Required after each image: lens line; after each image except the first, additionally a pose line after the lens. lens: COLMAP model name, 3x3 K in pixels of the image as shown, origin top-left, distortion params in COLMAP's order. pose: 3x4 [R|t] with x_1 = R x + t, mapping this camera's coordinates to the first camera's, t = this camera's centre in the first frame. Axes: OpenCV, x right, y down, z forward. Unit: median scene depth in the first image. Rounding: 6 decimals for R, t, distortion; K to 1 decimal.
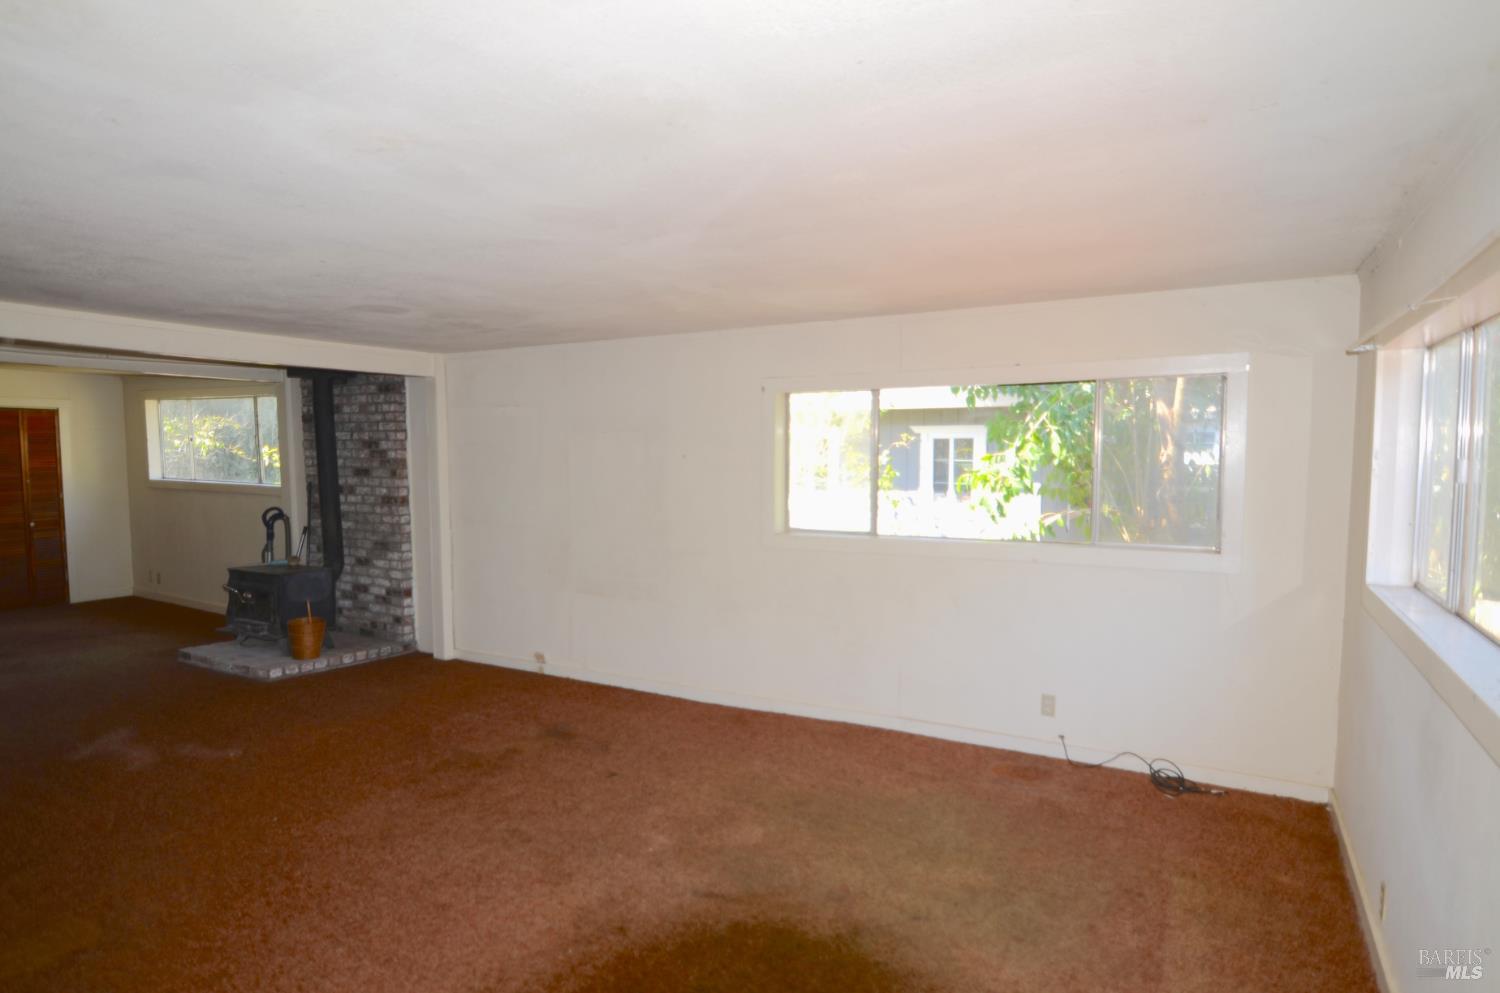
lens RADIAL K [[833.5, 0, 745.0], [0, 833.5, 499.4], [0, 0, 1]] dist [0.000840, 0.000332]
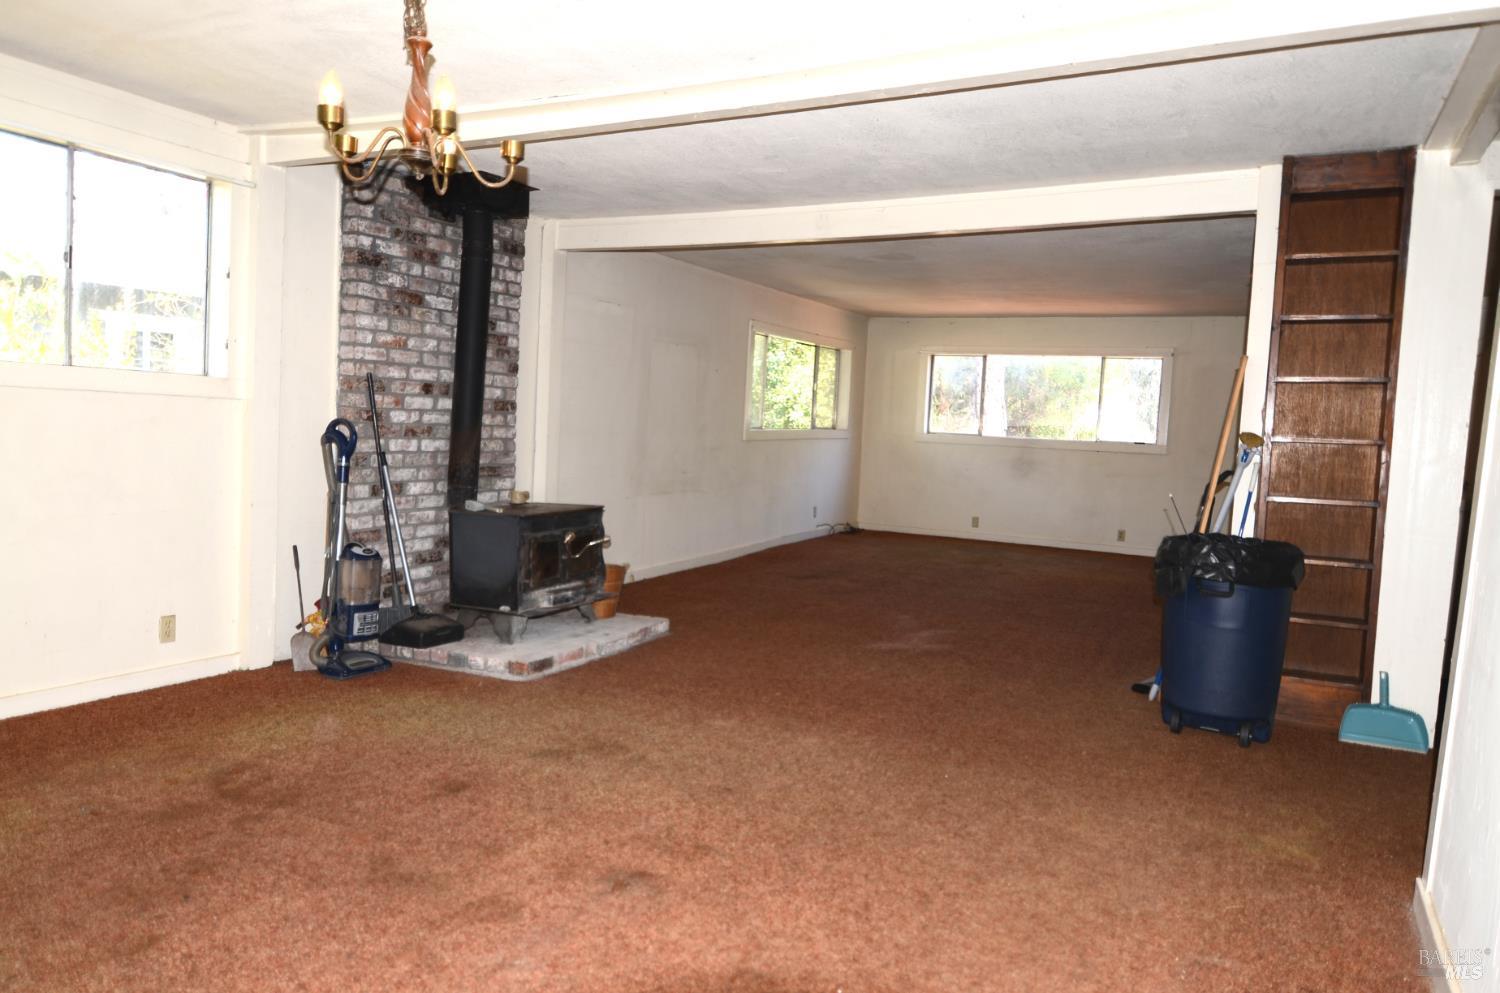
lens RADIAL K [[1028.2, 0, 752.2], [0, 1028.2, 494.8], [0, 0, 1]] dist [-0.007435, -0.002774]
pose [[-0.057828, -0.076160, 0.995417, -1.277969], [0.015607, 0.996895, 0.077180, 0.011793], [-0.998205, 0.019999, -0.056460, 0.811392]]
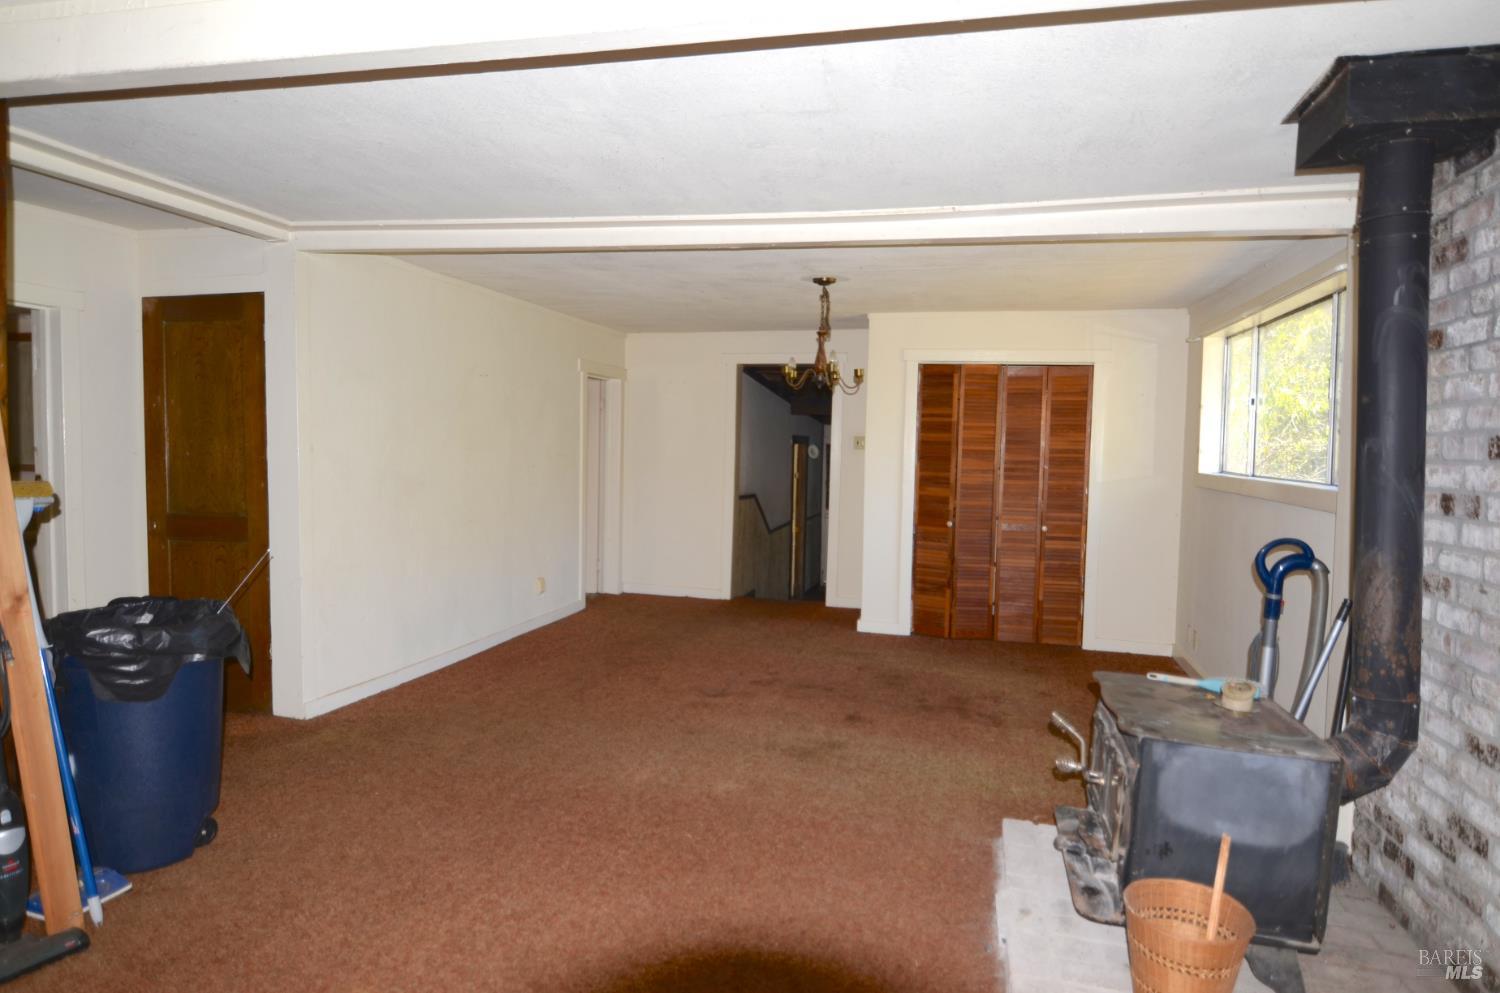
lens RADIAL K [[906.7, 0, 740.5], [0, 906.7, 504.1], [0, 0, 1]] dist [-0.005704, -0.005337]
pose [[0.258579, 0.066457, -0.963701, -0.224152], [-0.086950, 0.995182, 0.045297, -0.004084], [0.962069, 0.072081, 0.263112, 0.655538]]
